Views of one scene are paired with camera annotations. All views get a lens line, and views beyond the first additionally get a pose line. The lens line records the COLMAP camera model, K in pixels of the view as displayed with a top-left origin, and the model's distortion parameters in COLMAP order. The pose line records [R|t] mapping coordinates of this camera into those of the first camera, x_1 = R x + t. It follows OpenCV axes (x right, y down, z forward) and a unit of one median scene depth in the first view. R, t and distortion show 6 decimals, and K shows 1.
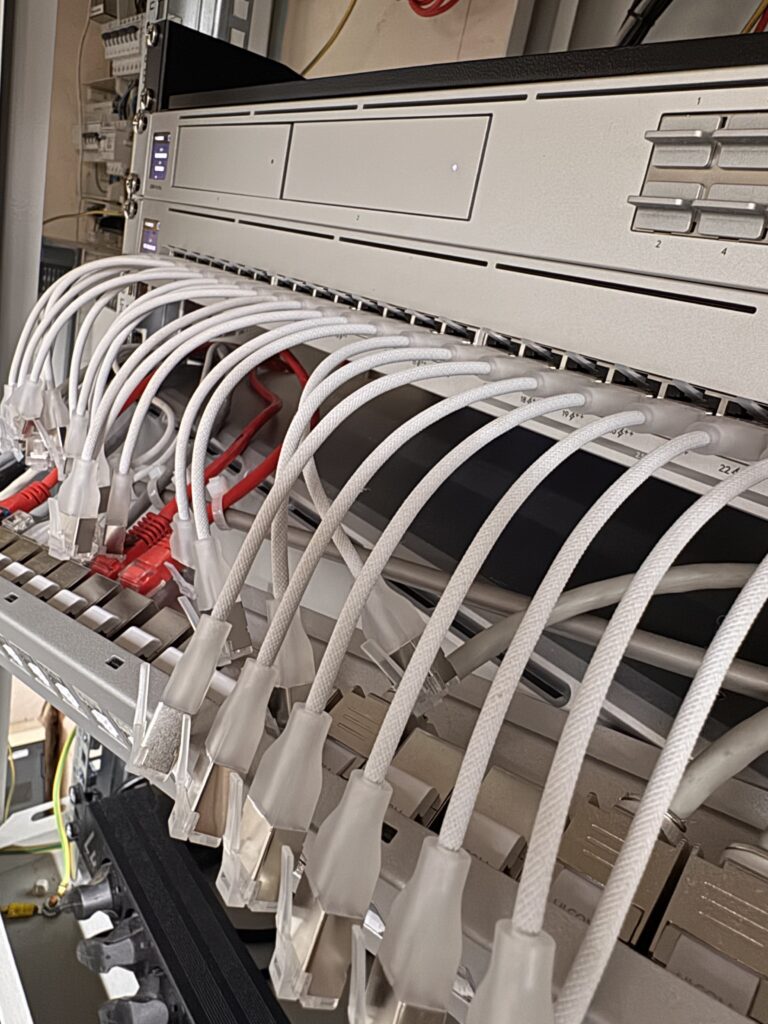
lens RADIAL K [[815.6, 0, 384.0], [0, 815.6, 512.0], [0, 0, 1]] dist [-0.002935, -0.002777]
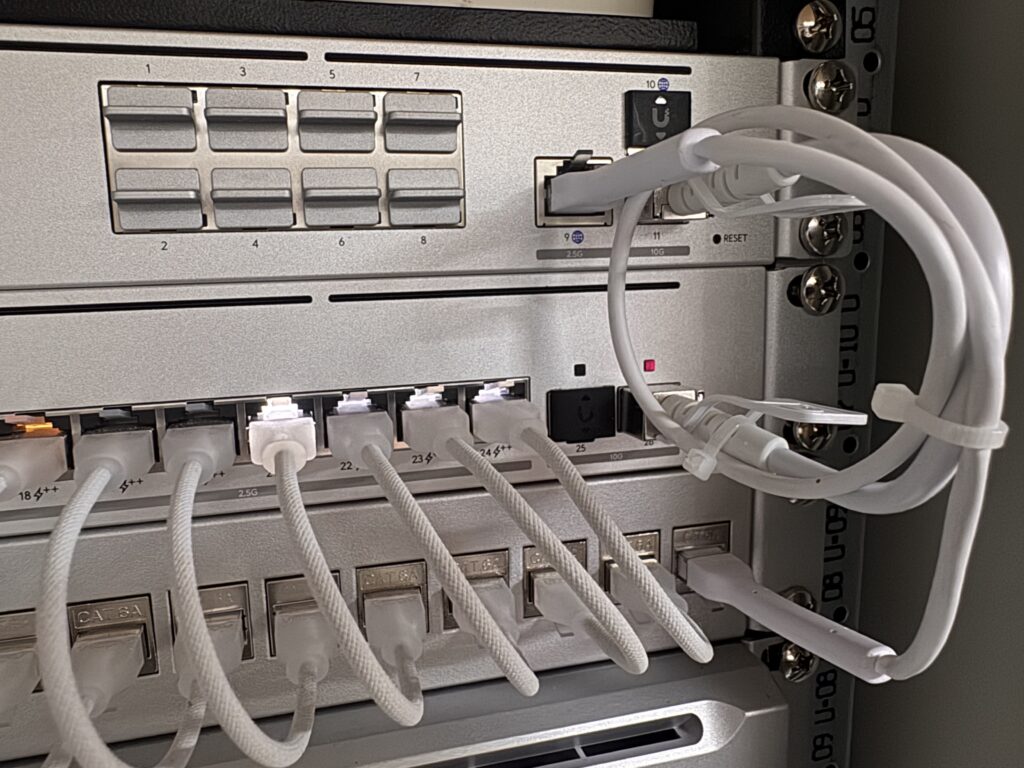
lens RADIAL K [[815.6, 0, 512.0], [0, 815.6, 384.0], [0, 0, 1]] dist [-0.002935, -0.002777]
pose [[0.319909, -0.278120, 0.905708, -0.434793], [0.378686, 0.913801, 0.146848, -0.280070], [-0.868479, 0.296002, 0.397653, 0.629347]]
